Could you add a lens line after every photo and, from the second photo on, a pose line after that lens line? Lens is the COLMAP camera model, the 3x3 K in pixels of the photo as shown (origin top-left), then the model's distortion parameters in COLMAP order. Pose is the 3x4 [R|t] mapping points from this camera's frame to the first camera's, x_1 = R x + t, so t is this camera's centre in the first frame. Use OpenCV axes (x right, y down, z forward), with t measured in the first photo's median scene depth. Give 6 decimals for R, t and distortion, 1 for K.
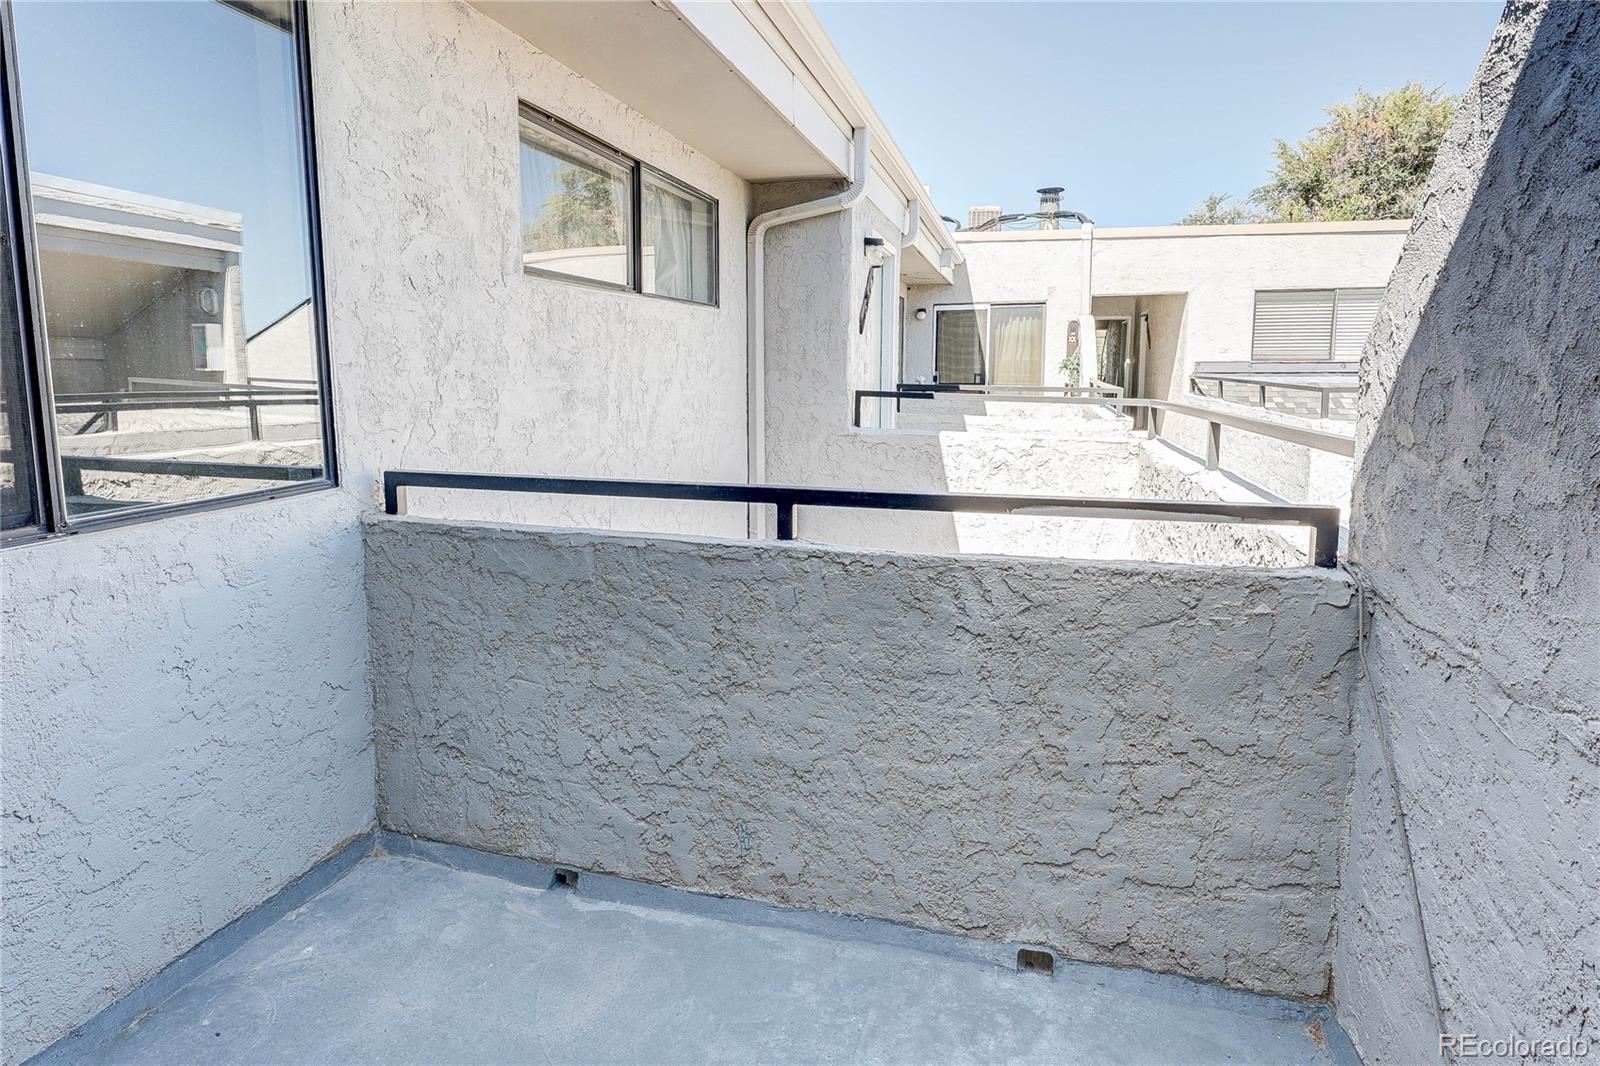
lens RADIAL K [[708.4, 0, 793.4], [0, 708.4, 439.1], [0, 0, 1]] dist [-0.002161, -0.000085]
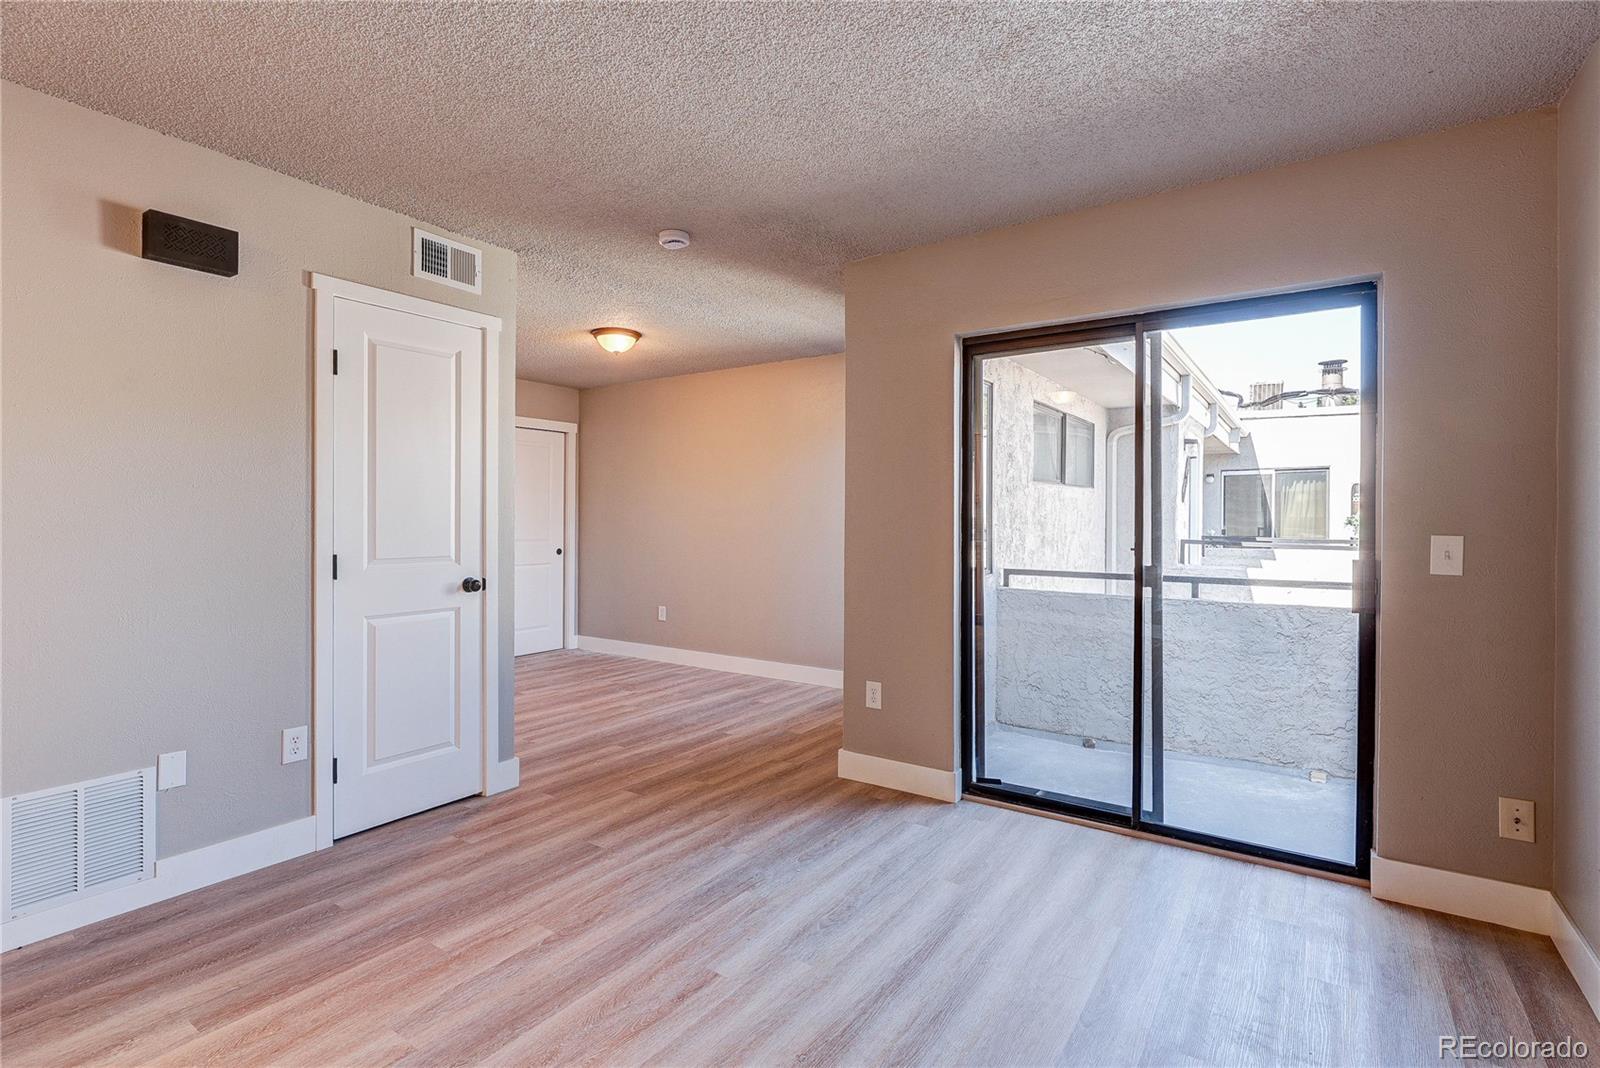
lens RADIAL K [[756.0, 0, 800.6], [0, 756.0, 523.2], [0, 0, 1]] dist [-0.002776, -0.000381]
pose [[0.960501, 0.006137, -0.278208, -0.370948], [-0.031942, 0.995580, -0.088317, 0.098964], [0.276436, 0.093715, 0.956452, -1.175197]]
